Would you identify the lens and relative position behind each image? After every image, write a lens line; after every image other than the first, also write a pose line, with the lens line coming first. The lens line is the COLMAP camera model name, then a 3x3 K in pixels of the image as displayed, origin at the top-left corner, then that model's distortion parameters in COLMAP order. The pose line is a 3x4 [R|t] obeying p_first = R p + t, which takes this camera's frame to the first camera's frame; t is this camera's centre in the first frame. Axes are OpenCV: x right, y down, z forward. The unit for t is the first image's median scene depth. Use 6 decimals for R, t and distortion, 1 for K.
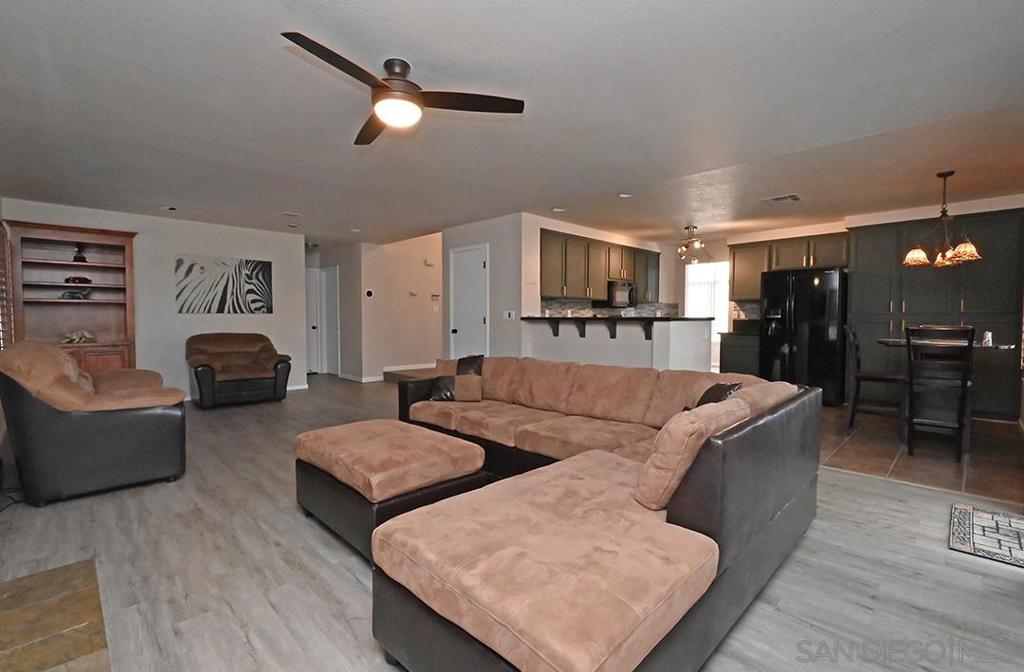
lens RADIAL K [[452.4, 0, 515.2], [0, 452.4, 334.8], [0, 0, 1]] dist [-0.005259, -0.001929]
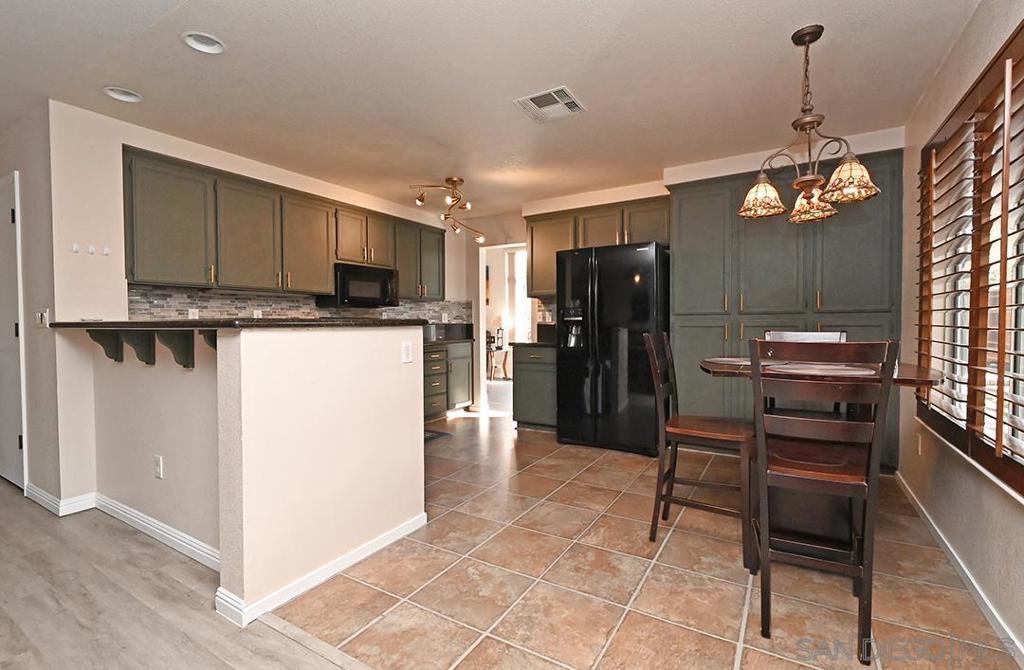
lens RADIAL K [[450.4, 0, 513.1], [0, 450.4, 333.6], [0, 0, 1]] dist [-0.009513, -0.000138]
pose [[0.970567, -0.012853, 0.240487, 0.305536], [0.016338, 0.999788, -0.012502, -0.011011], [-0.240275, 0.016064, 0.970572, 0.357463]]
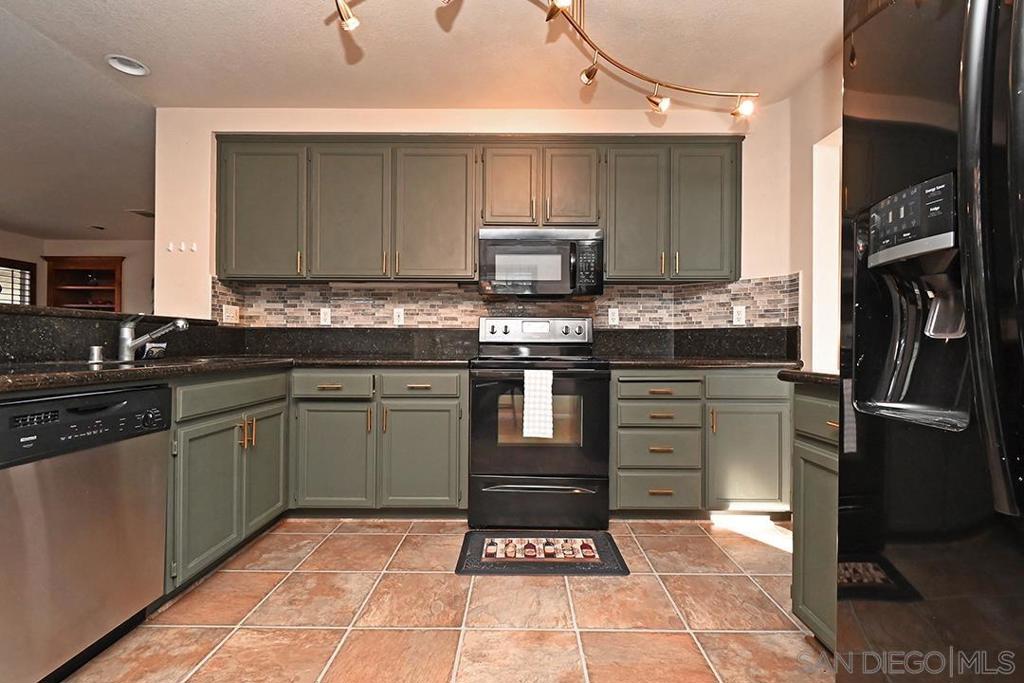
lens RADIAL K [[452.4, 0, 515.6], [0, 452.4, 343.0], [0, 0, 1]] dist [-0.005259, -0.001929]
pose [[0.712034, -0.002790, -0.702139, 0.530416], [-0.031664, 0.998847, -0.036080, -0.006780], [0.701431, 0.047922, 0.711125, 0.769836]]
